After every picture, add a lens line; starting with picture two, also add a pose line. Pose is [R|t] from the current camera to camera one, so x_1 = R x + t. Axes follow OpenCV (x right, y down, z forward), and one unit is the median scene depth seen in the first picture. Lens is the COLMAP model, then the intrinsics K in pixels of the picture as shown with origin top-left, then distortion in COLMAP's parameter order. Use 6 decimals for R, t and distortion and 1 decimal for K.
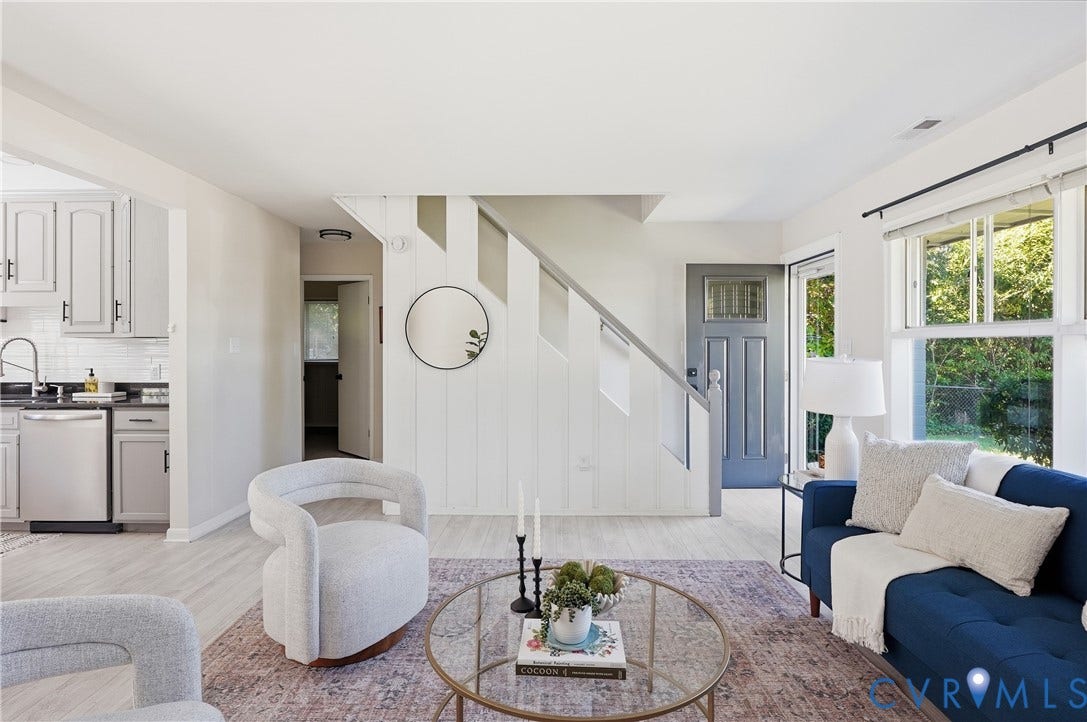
lens RADIAL K [[542.5, 0, 523.6], [0, 542.5, 347.3], [0, 0, 1]] dist [0.005580, -0.003736]
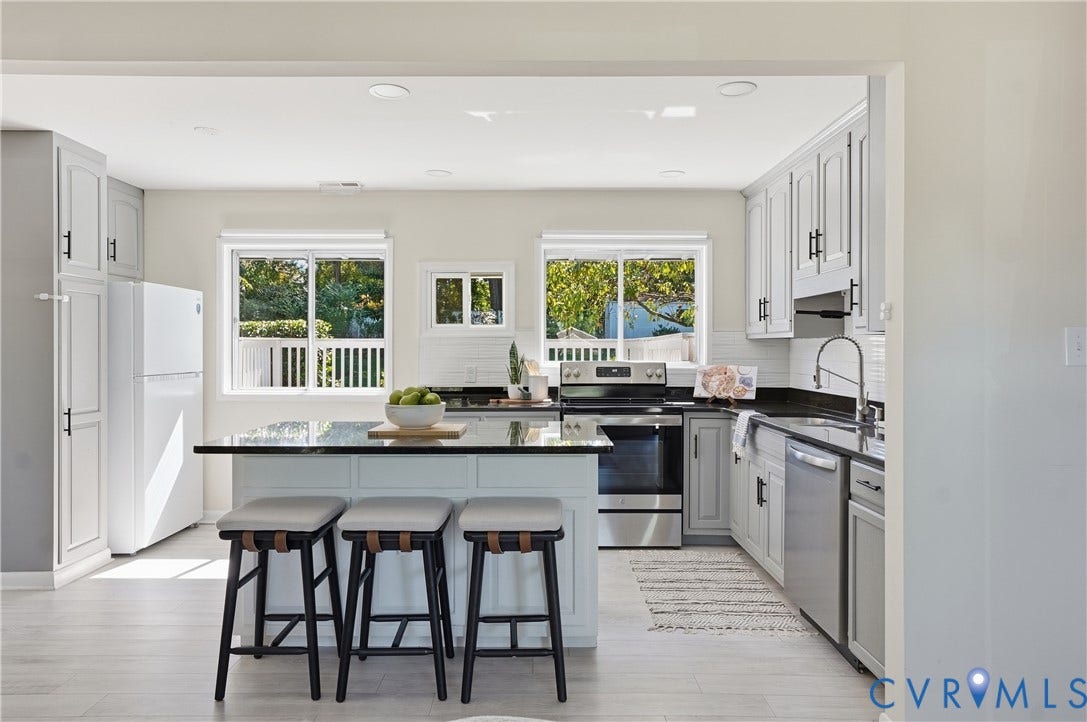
lens RADIAL K [[703.9, 0, 541.1], [0, 703.9, 349.7], [0, 0, 1]] dist [-0.008647, 0.018803]
pose [[0.033367, 0.004753, -0.999432, -0.011382], [-0.004293, 0.999980, 0.004612, -0.002137], [0.999434, 0.004137, 0.033387, 0.569839]]
